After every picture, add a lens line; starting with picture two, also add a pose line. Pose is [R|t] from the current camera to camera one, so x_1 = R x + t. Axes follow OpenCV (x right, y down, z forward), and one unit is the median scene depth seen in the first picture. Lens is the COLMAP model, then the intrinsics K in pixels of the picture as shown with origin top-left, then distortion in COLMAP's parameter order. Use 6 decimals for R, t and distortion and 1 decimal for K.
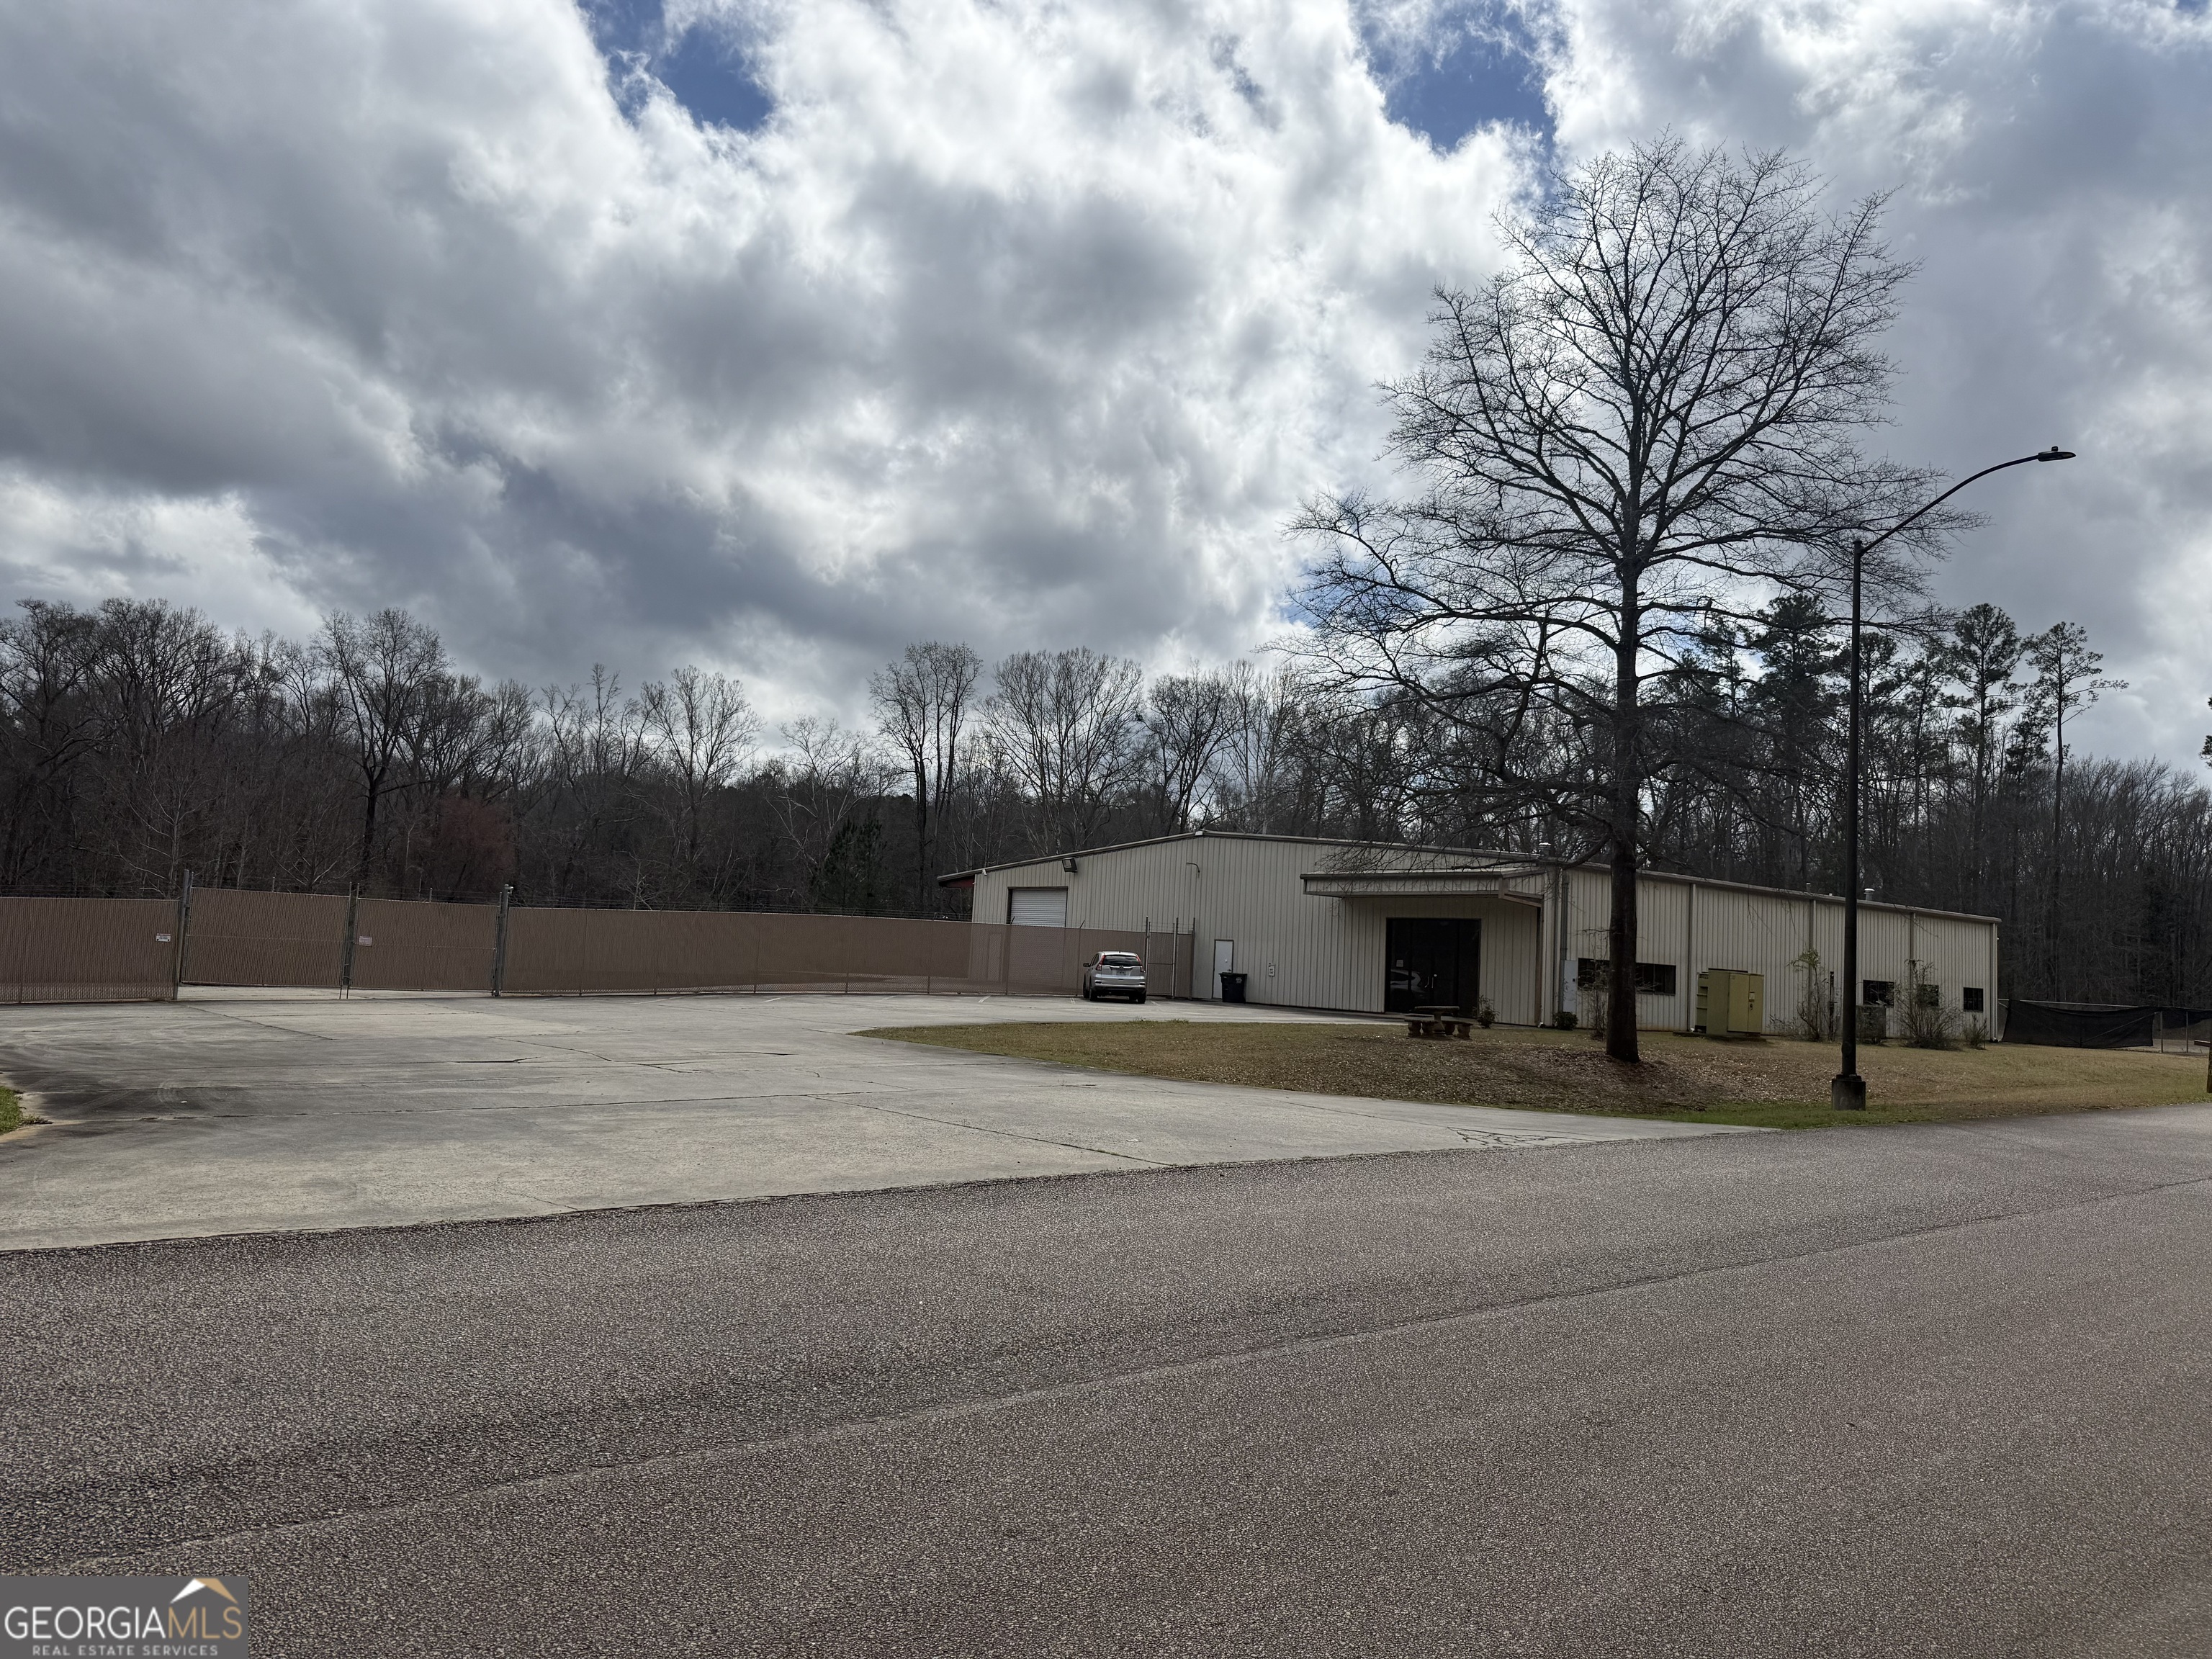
lens RADIAL K [[1564.8, 0, 1106.0], [0, 1564.8, 829.5], [0, 0, 1]] dist [0.007739, -0.020071]
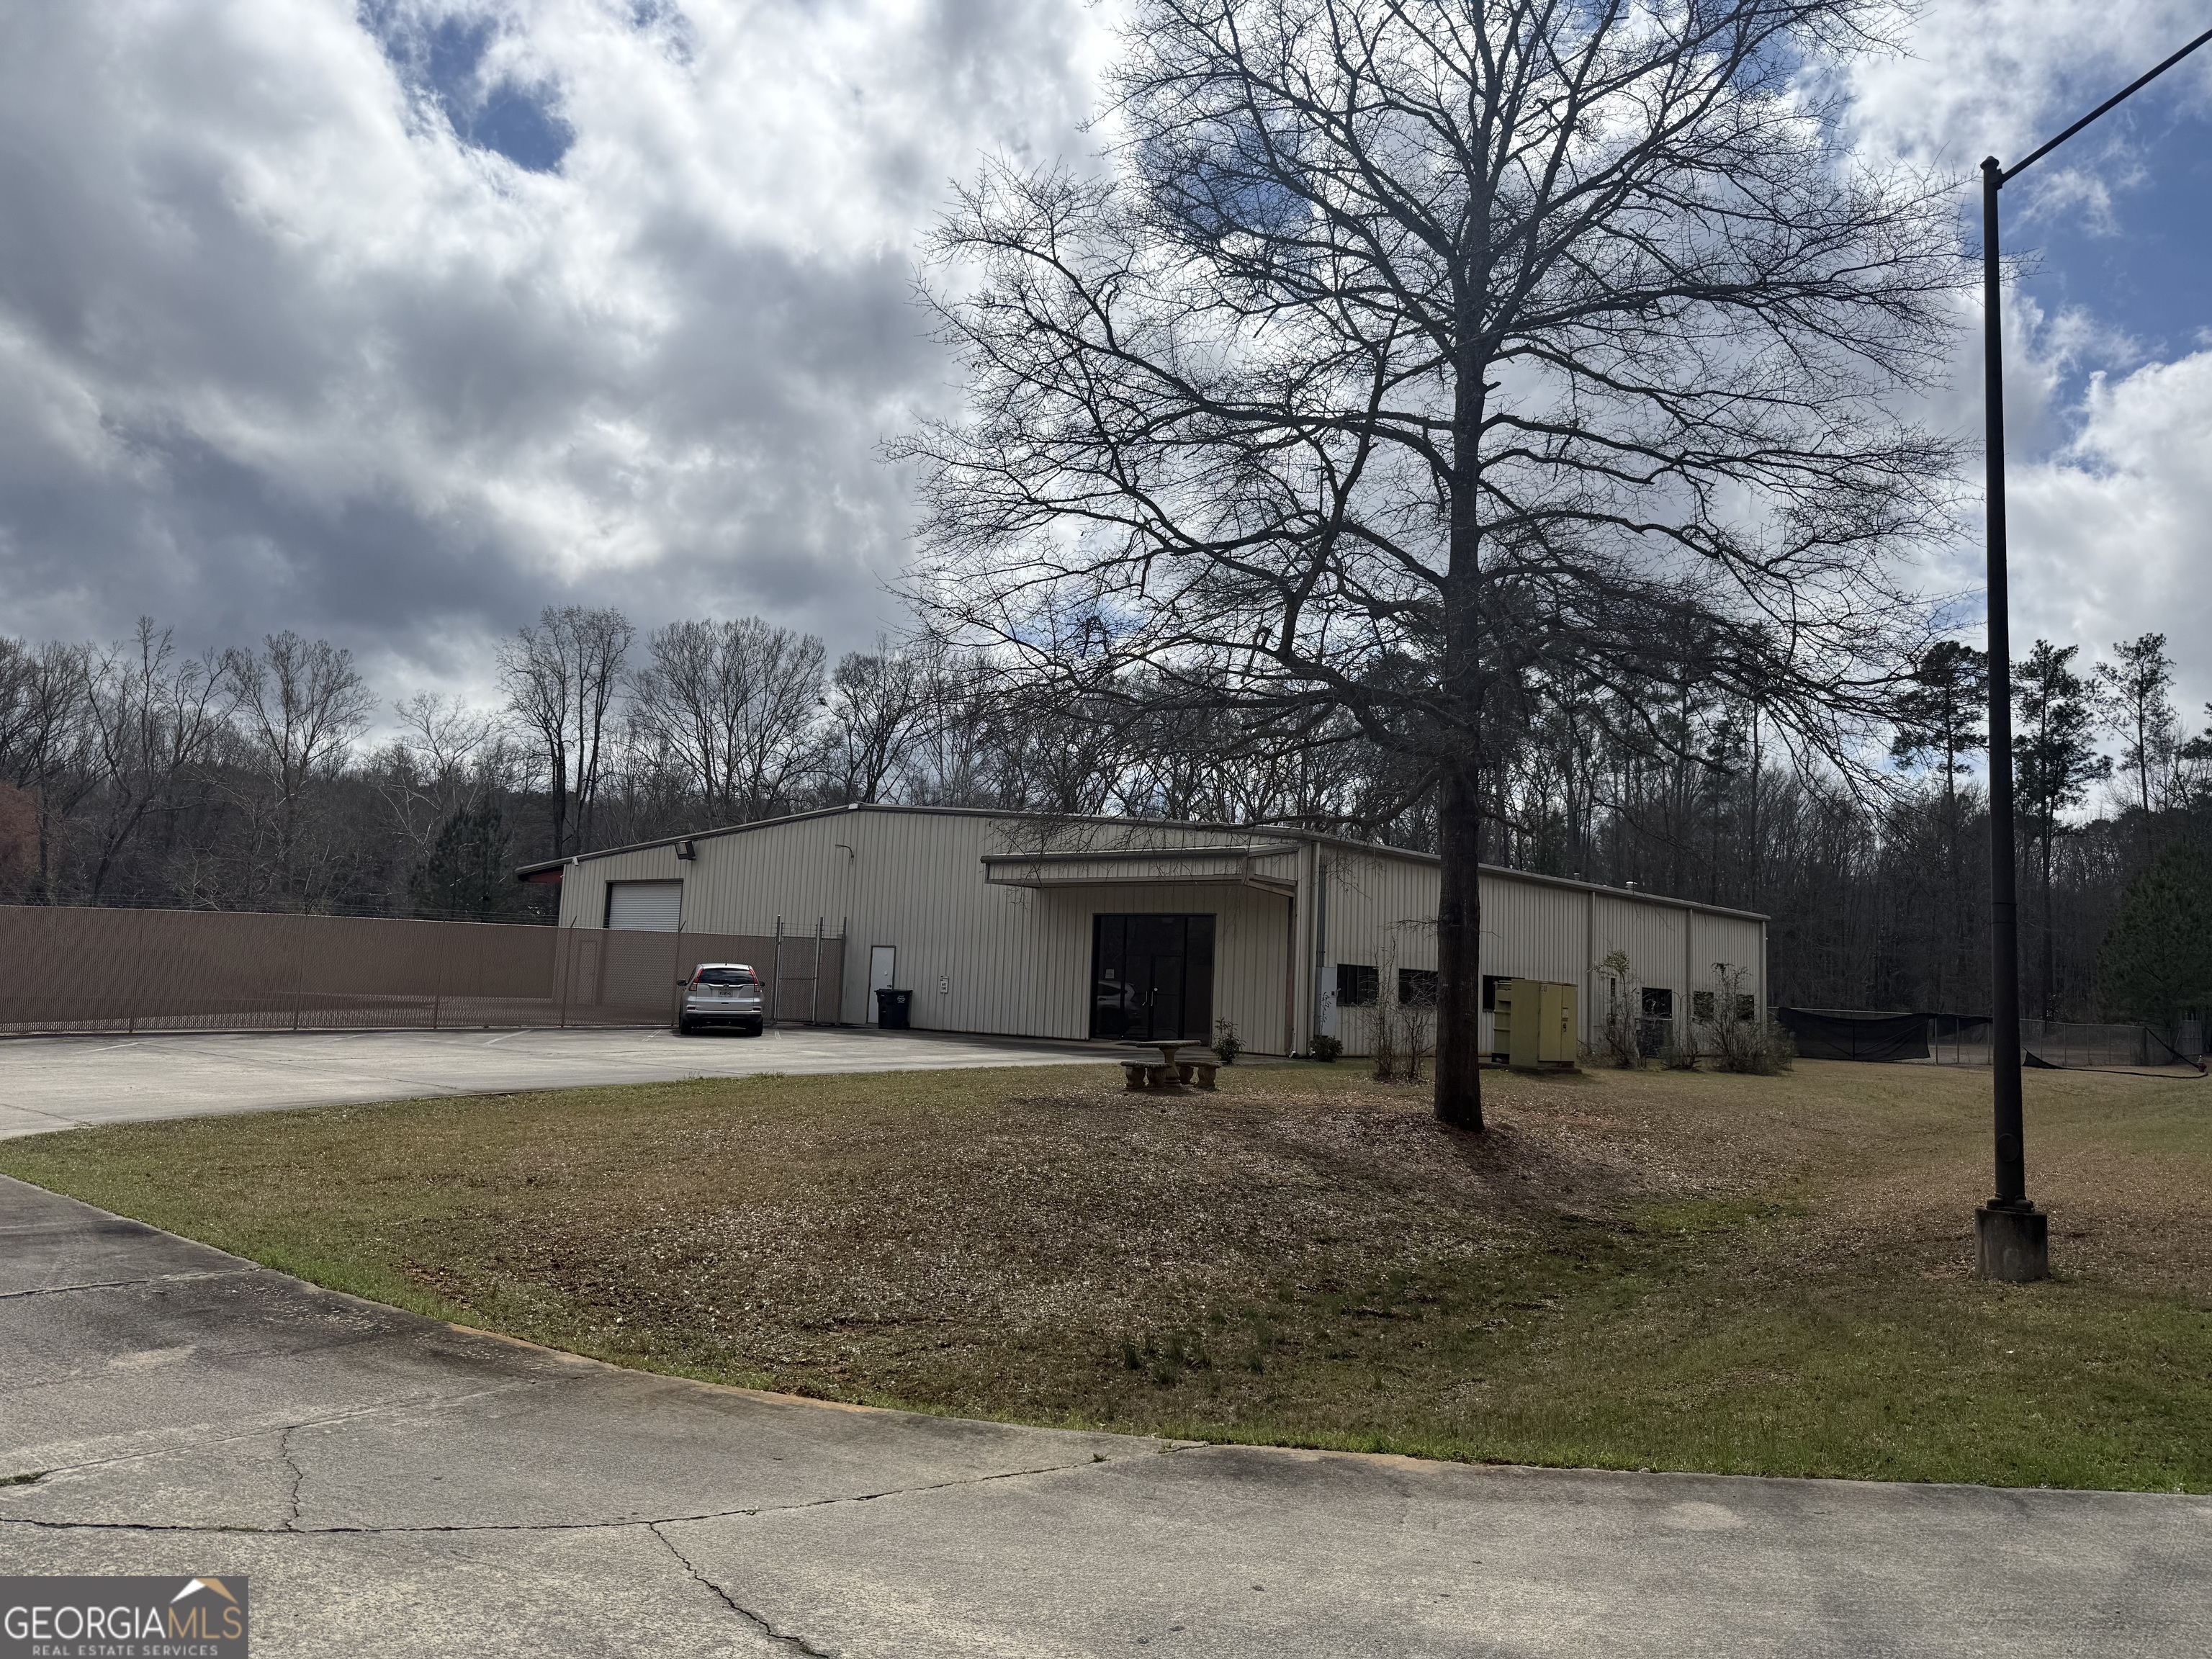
lens RADIAL K [[1555.8, 0, 1118.3], [0, 1555.8, 756.9], [0, 0, 1]] dist [0.070625, -0.150987]
pose [[0.980998, 0.014210, 0.193498, 0.034260], [-0.004161, 0.998626, -0.052240, 0.015416], [-0.193975, 0.050442, 0.979709, 0.198219]]
